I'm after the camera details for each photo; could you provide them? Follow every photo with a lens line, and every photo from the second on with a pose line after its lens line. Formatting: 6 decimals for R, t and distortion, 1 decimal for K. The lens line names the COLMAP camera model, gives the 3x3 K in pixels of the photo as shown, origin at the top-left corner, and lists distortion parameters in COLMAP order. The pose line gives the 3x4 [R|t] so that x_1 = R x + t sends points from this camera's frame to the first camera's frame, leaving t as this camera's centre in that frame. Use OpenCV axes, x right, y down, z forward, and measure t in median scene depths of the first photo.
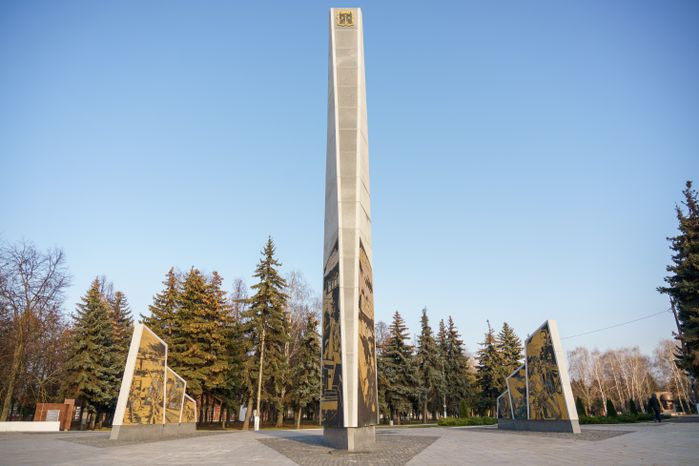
lens RADIAL K [[468.4, 0, 349.5], [0, 468.4, 233.0], [0, 0, 1]] dist [-0.020976, 0.004061]
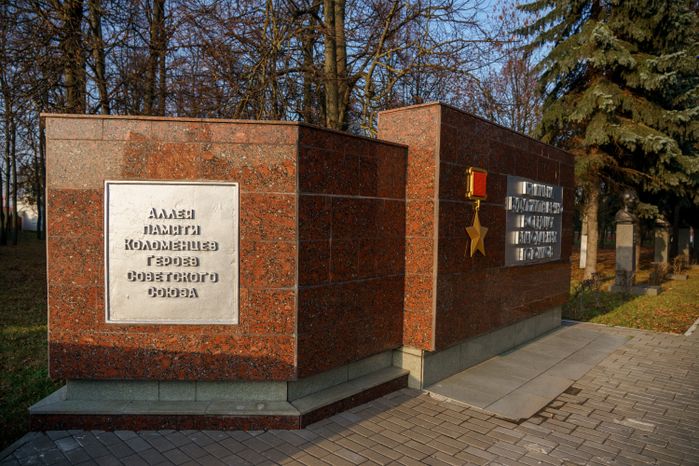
lens RADIAL K [[468.4, 0, 349.5], [0, 468.4, 233.0], [0, 0, 1]] dist [-0.020976, 0.004061]
pose [[0.485081, 0.040692, -0.873522, -0.400894], [0.292455, 0.933848, 0.205907, 0.281157], [0.824115, -0.355348, 0.441091, 0.729270]]
